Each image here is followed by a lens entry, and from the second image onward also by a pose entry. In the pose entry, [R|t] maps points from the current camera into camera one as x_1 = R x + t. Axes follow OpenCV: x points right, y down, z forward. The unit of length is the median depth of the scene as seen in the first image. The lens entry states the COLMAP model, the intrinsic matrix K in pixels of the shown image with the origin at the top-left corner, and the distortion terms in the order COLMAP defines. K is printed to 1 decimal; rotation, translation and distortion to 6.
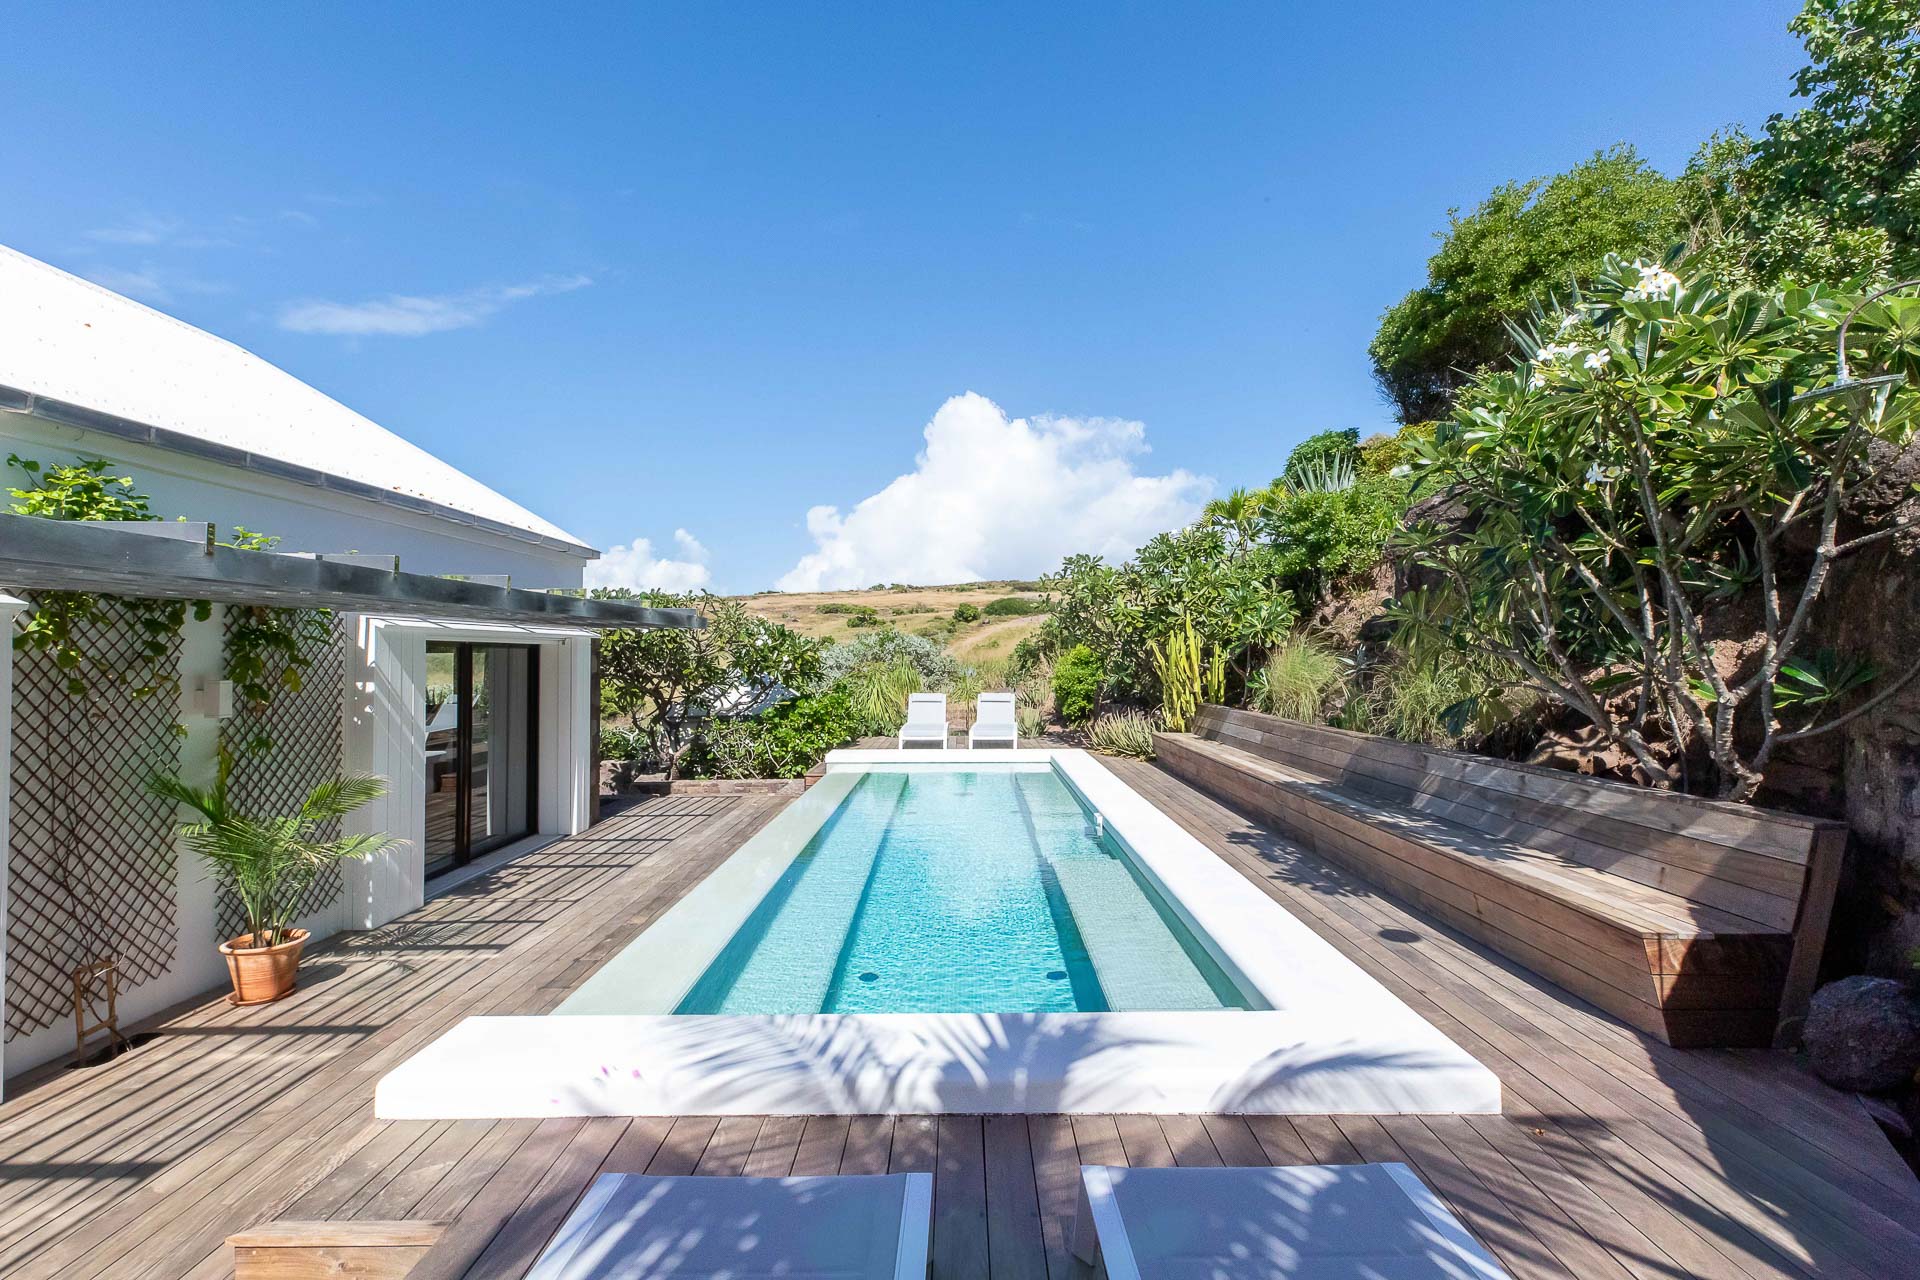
lens RADIAL K [[889.6, 0, 960.0], [0, 889.6, 640.0], [0, 0, 1]] dist [0.003037, 0.000996]
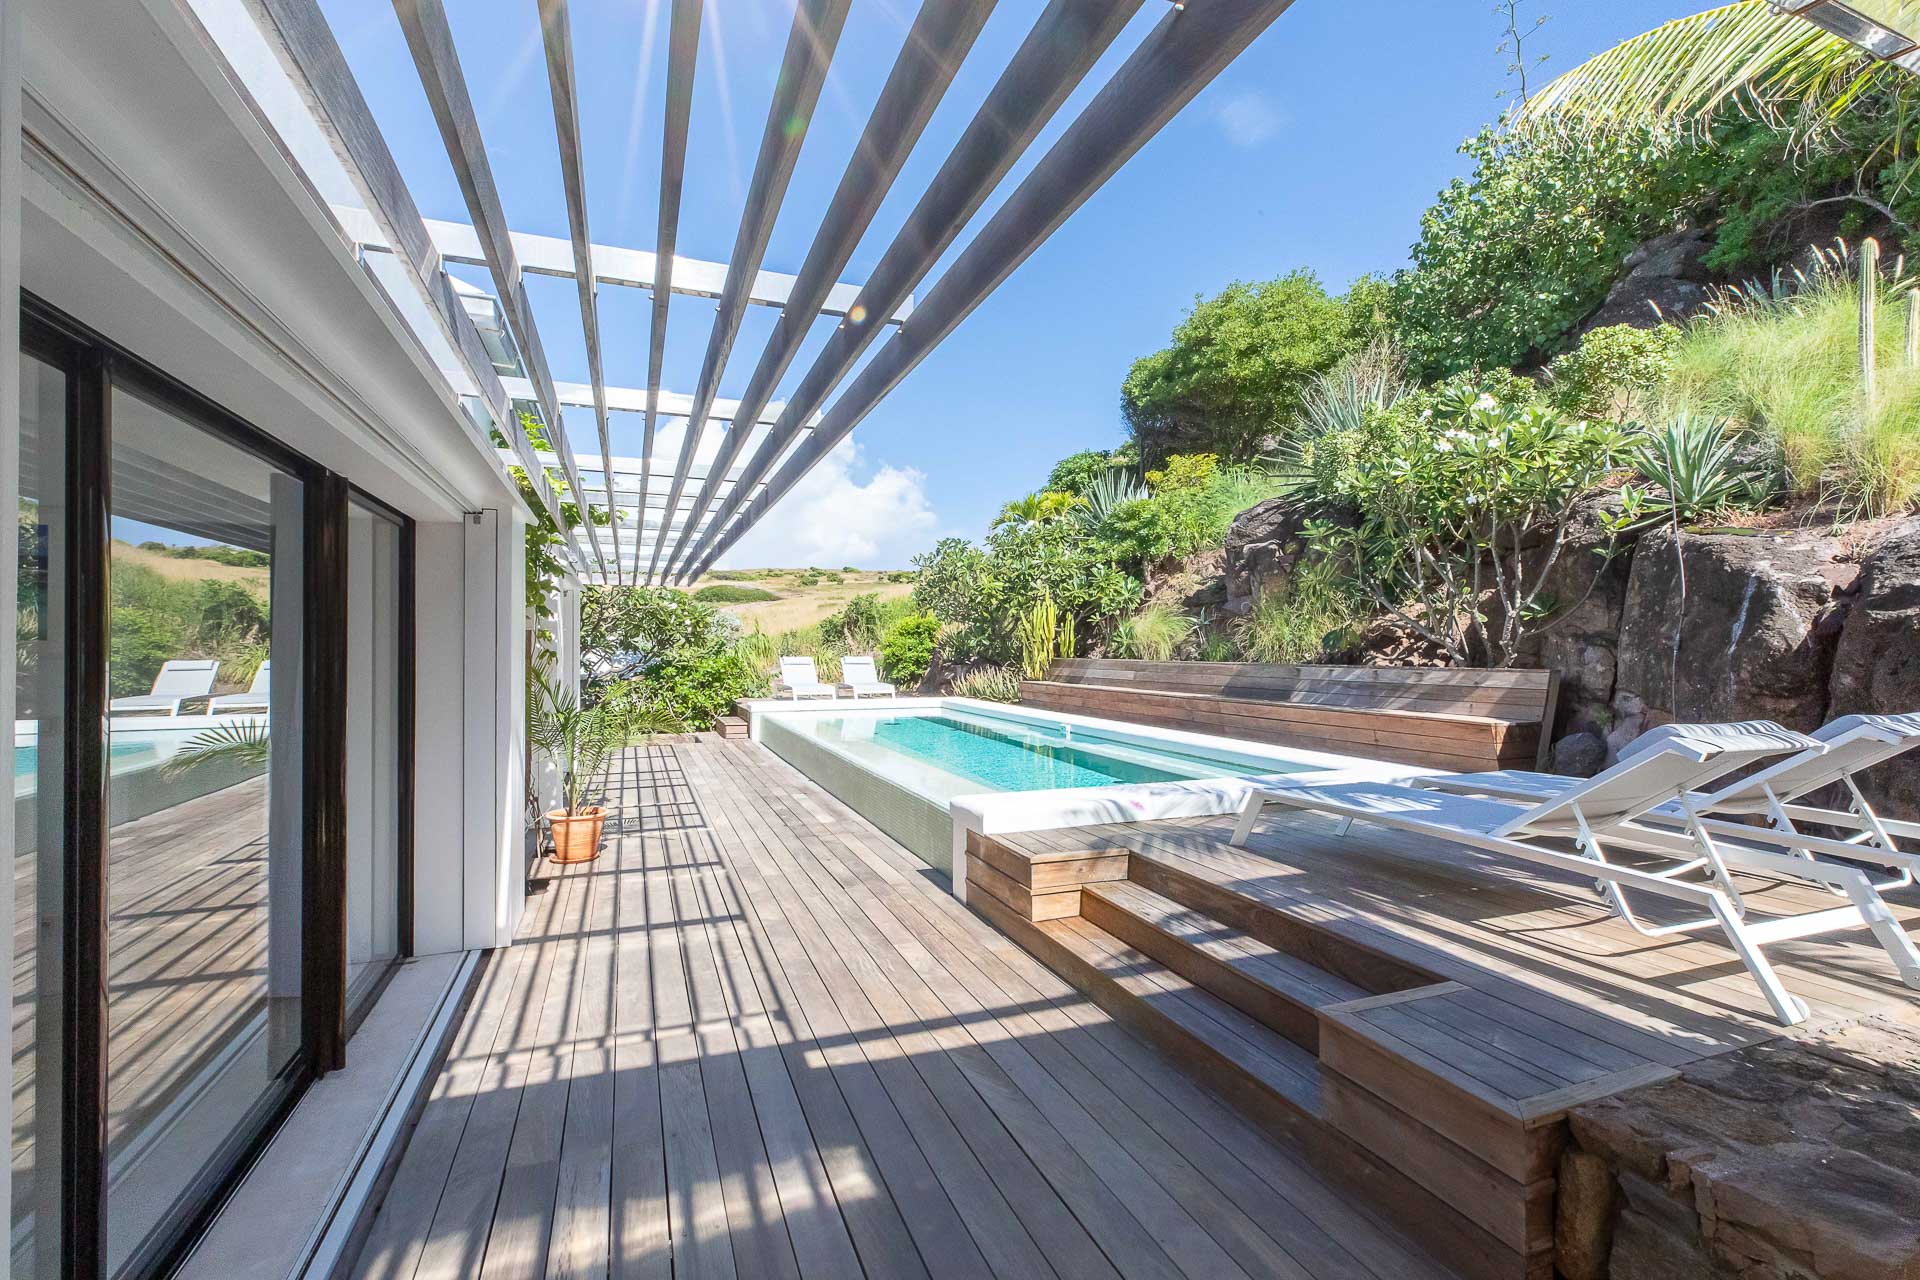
lens RADIAL K [[858.9, 0, 960.0], [0, 858.9, 640.0], [0, 0, 1]] dist [0.002693, 0.000413]
pose [[0.938351, 0.006656, 0.345619, -0.291682], [-0.010326, 0.999908, 0.008778, 0.035819], [-0.345528, -0.011805, 0.938334, -0.118676]]
